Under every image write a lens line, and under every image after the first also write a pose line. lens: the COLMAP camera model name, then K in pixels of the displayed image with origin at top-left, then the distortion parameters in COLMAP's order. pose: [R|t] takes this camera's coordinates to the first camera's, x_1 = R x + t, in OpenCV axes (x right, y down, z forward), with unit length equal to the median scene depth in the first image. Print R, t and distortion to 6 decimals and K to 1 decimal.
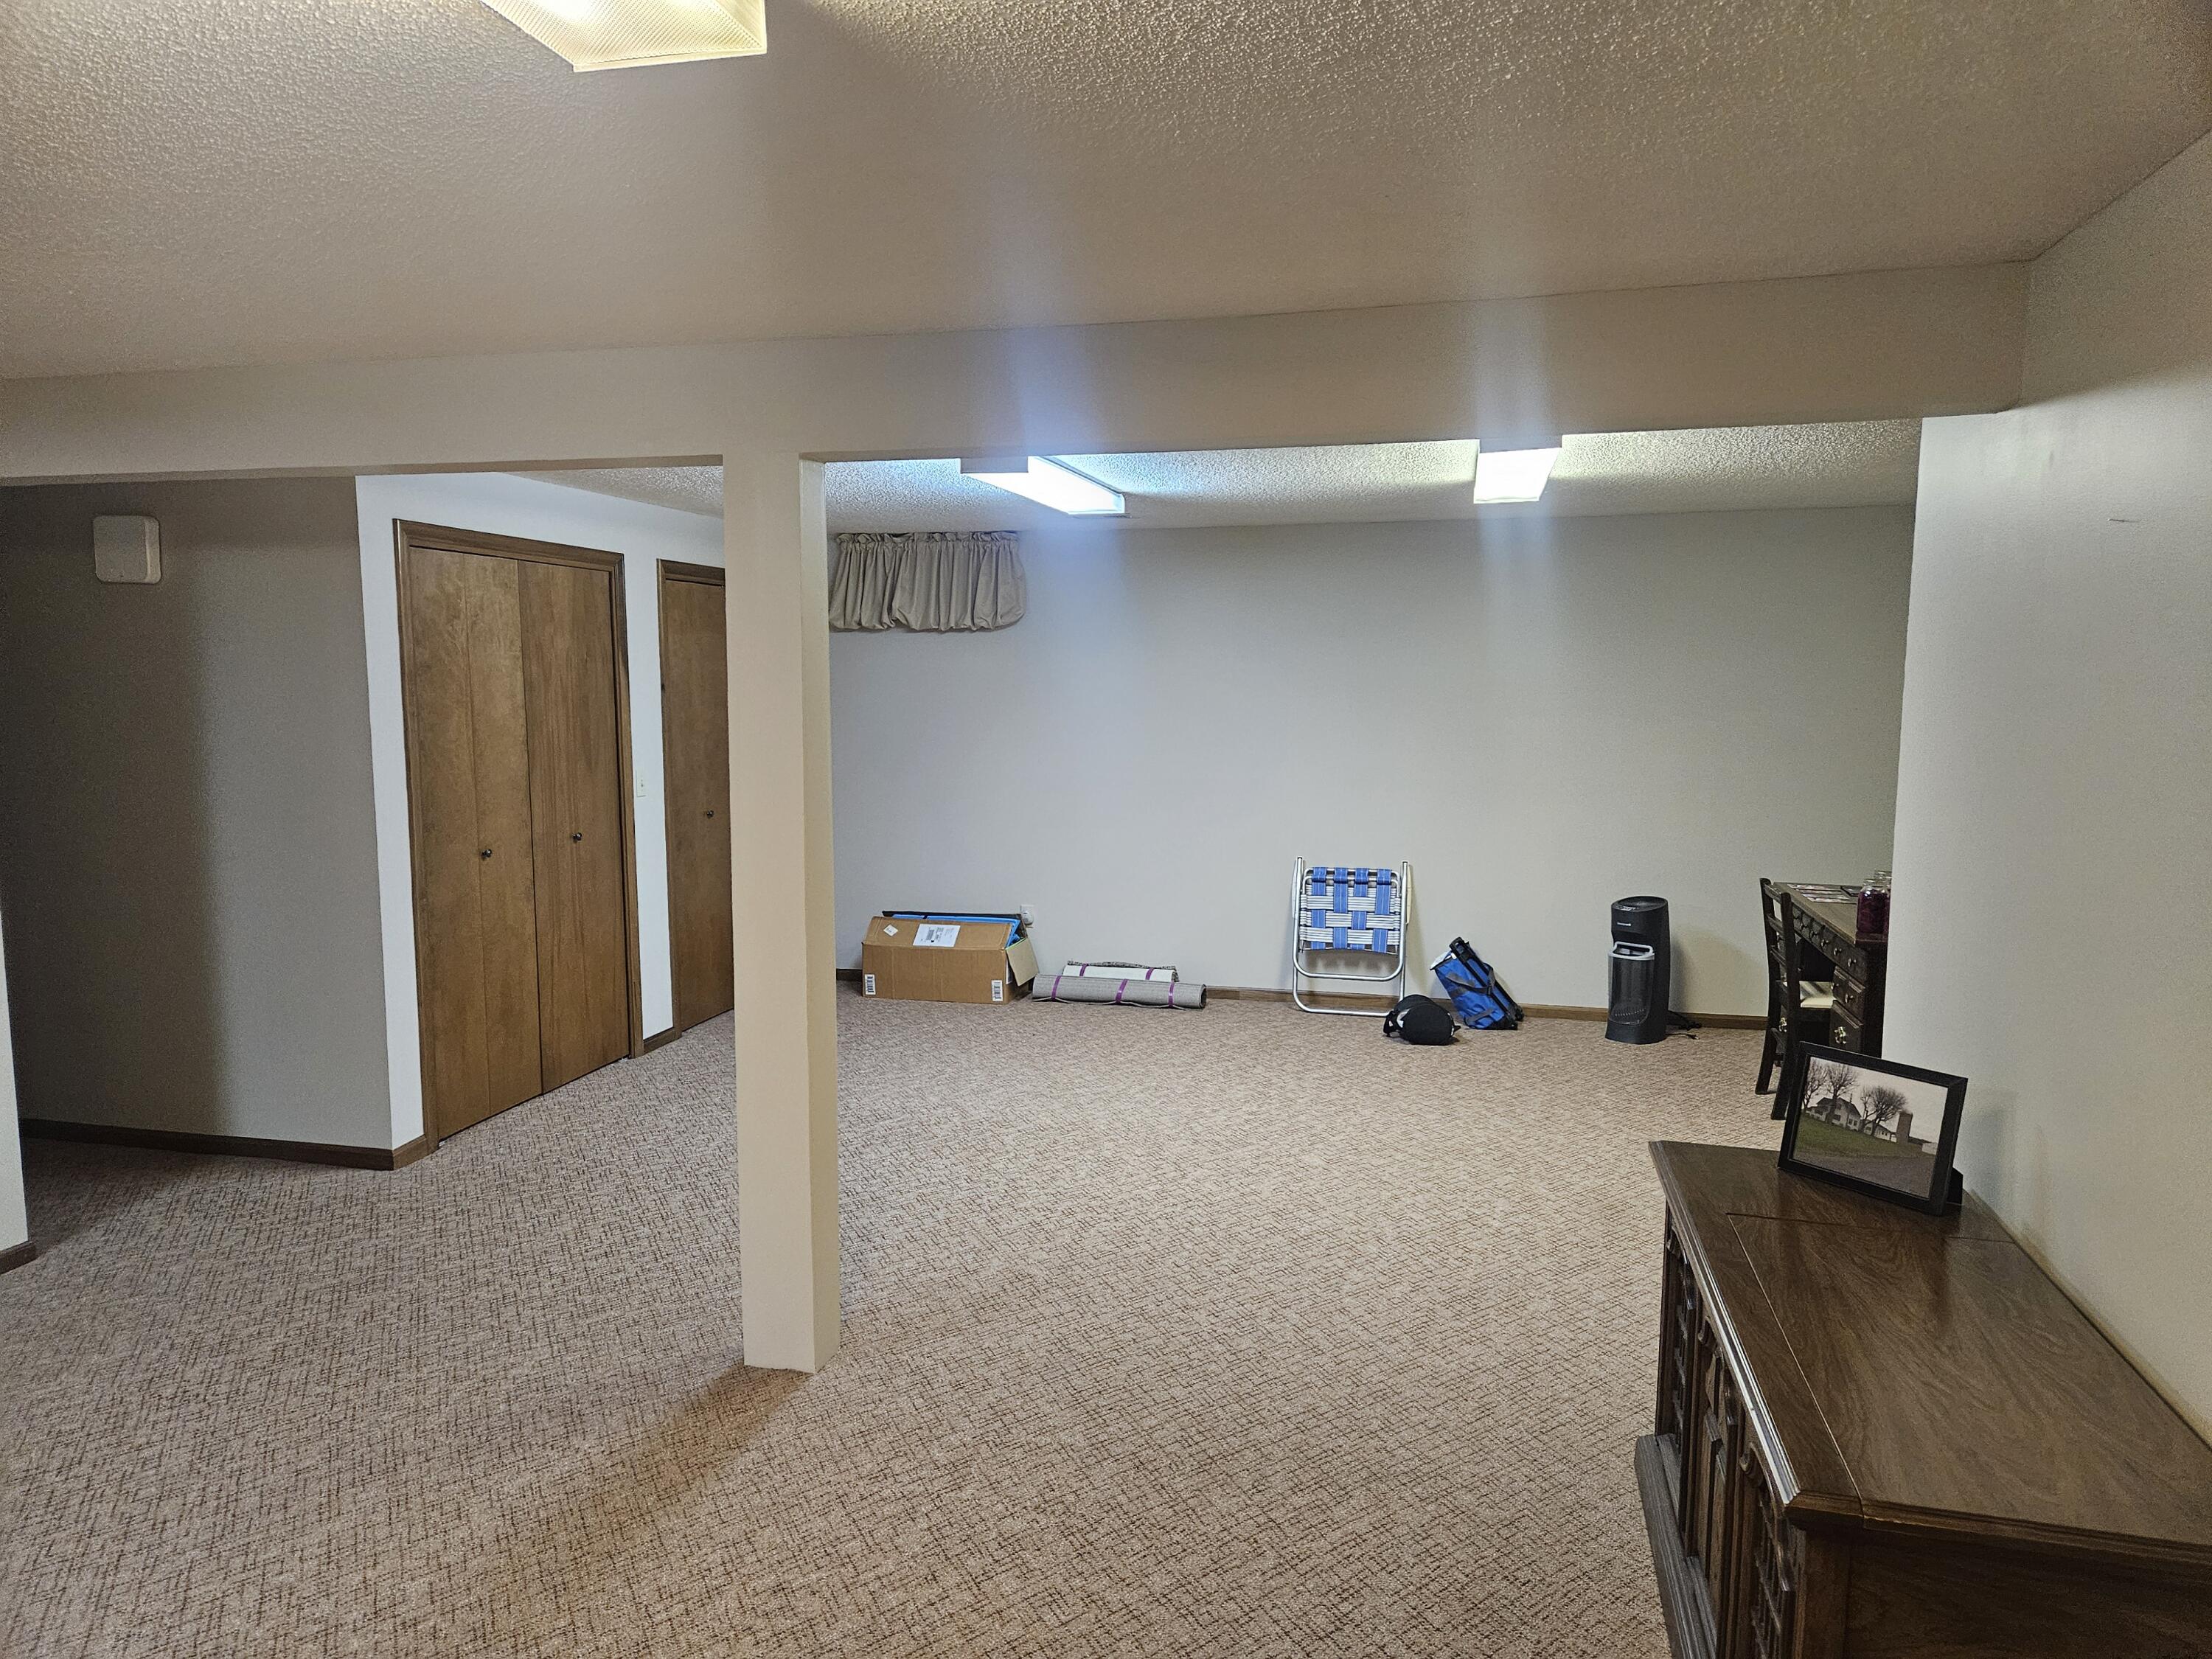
lens RADIAL K [[1483.2, 0, 1106.9], [0, 1483.2, 840.8], [0, 0, 1]] dist [0.074520, -0.063970]
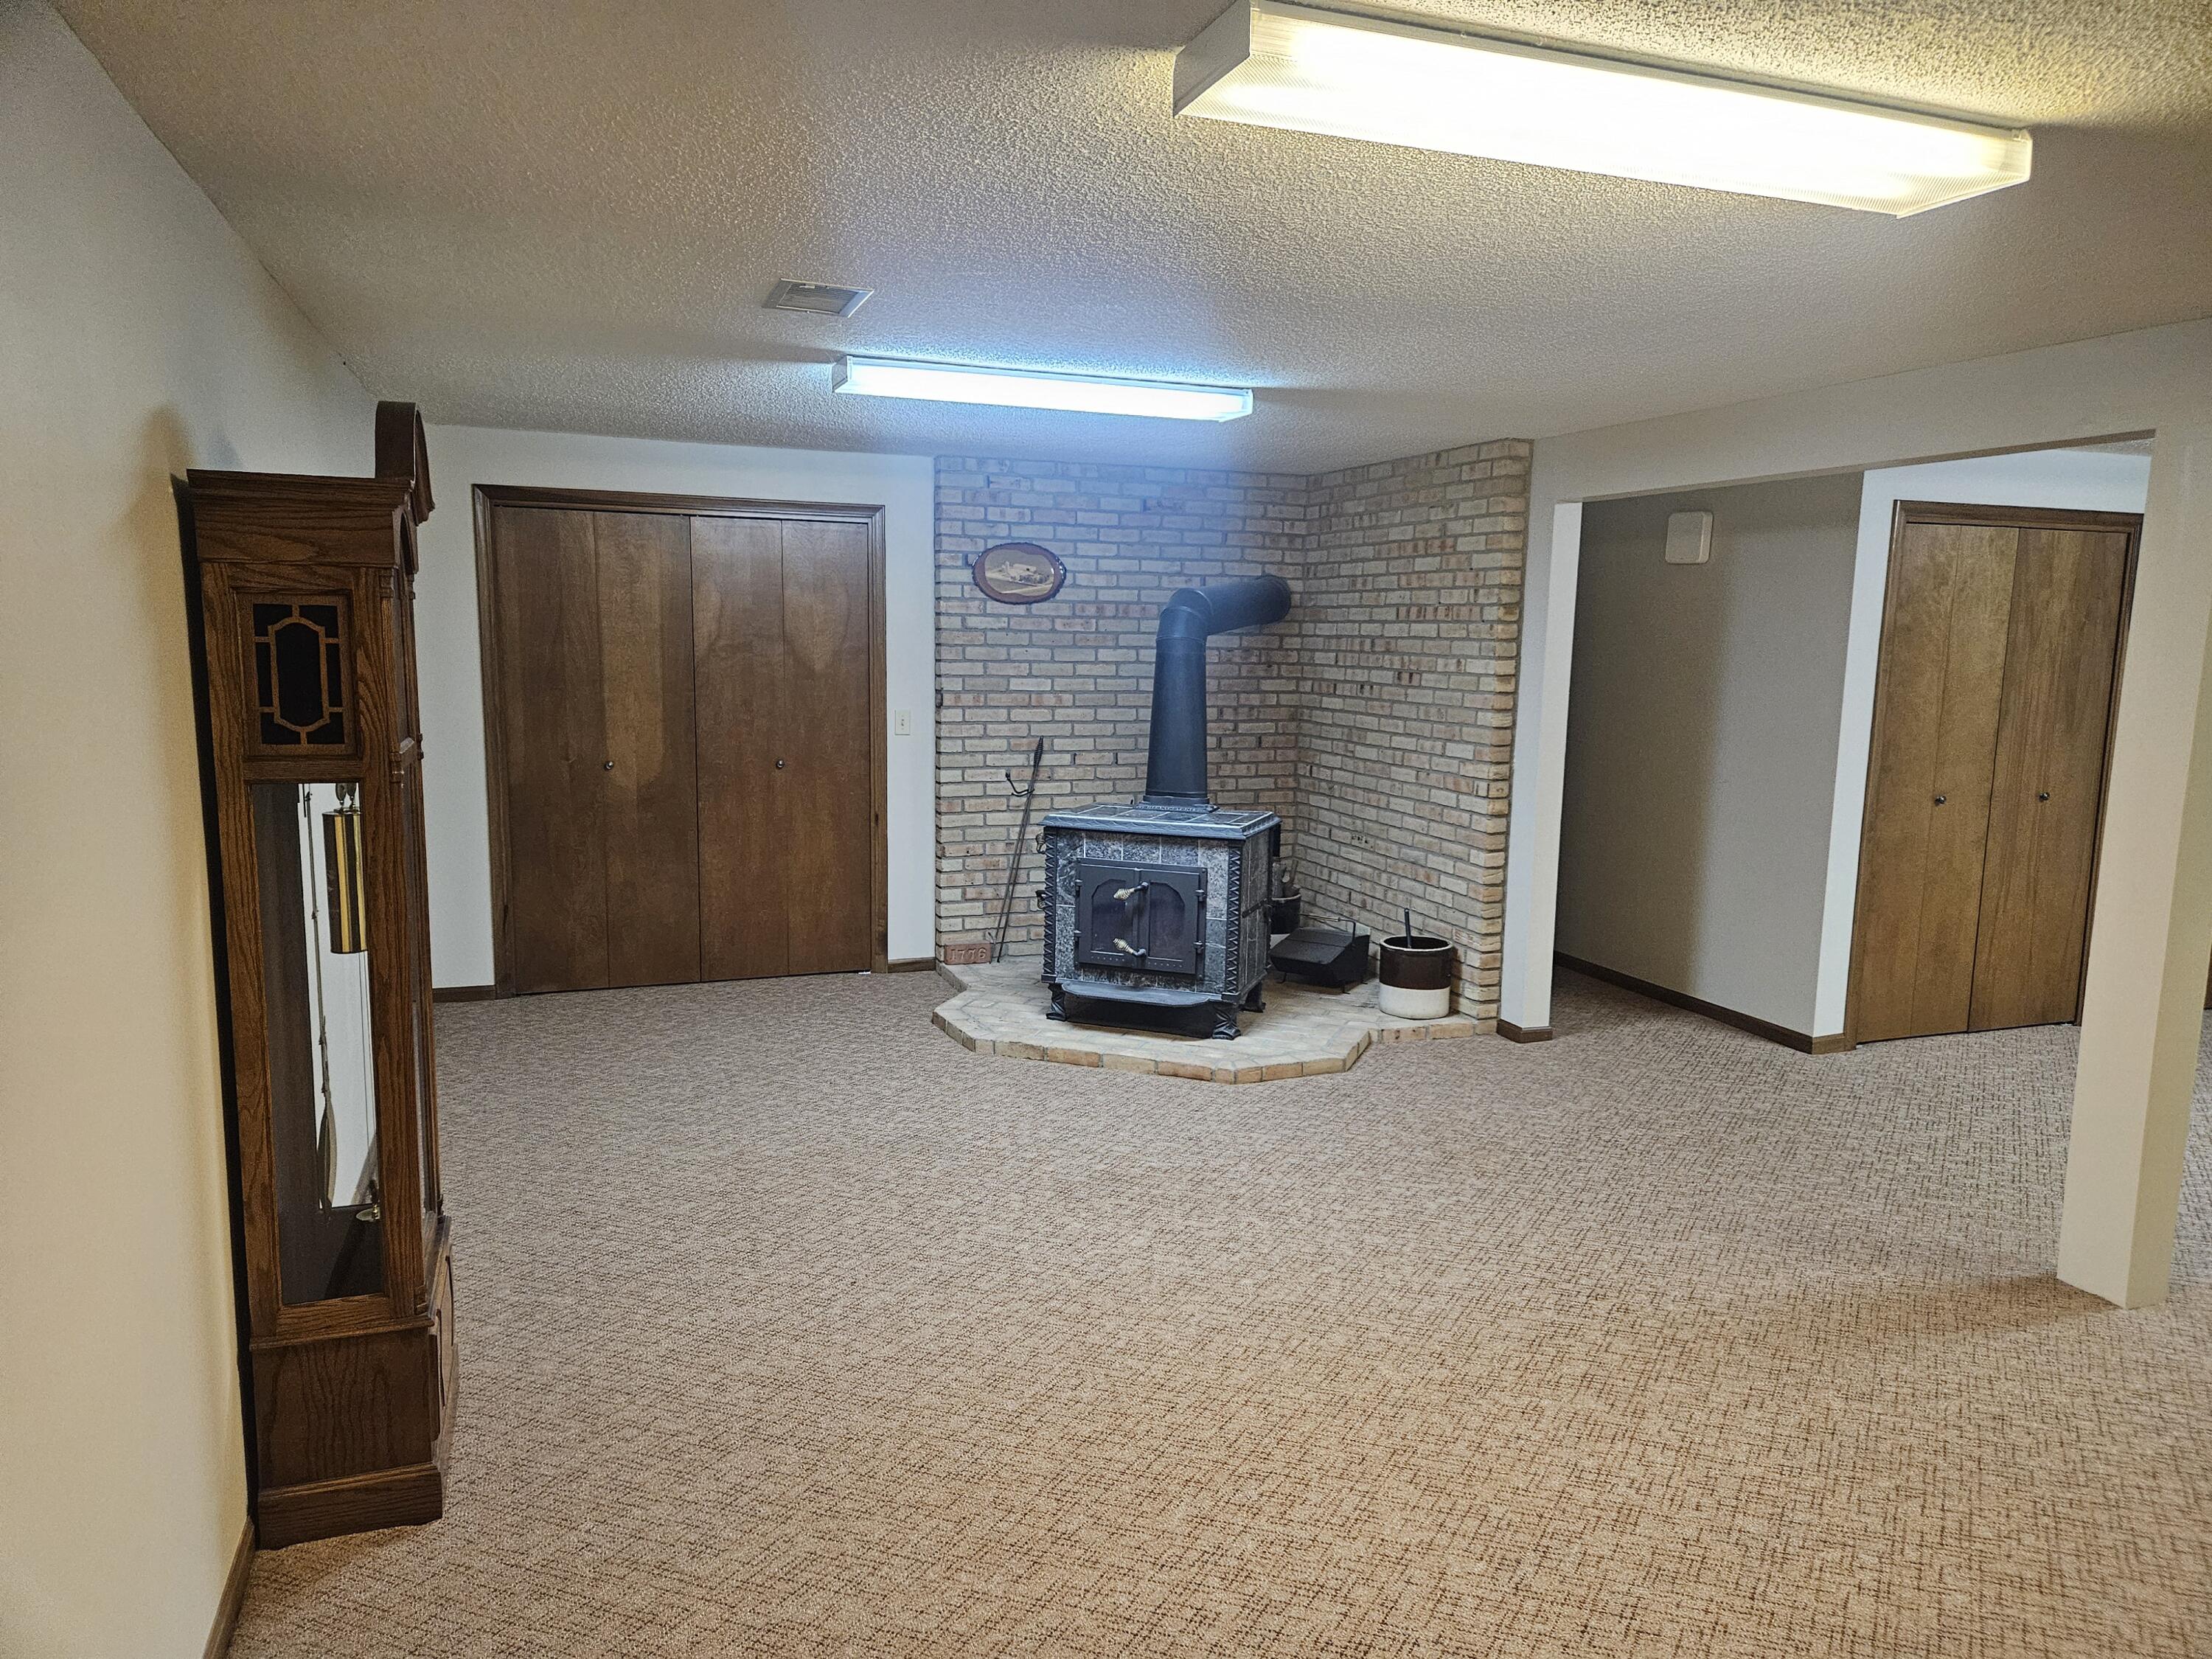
lens RADIAL K [[1483.2, 0, 1106.9], [0, 1483.2, 840.8], [0, 0, 1]] dist [0.074520, -0.063970]
pose [[0.565538, 0.127402, -0.814822, 0.157505], [-0.107795, 0.990939, 0.080122, 0.016651], [0.817647, 0.042522, 0.574147, -0.142537]]
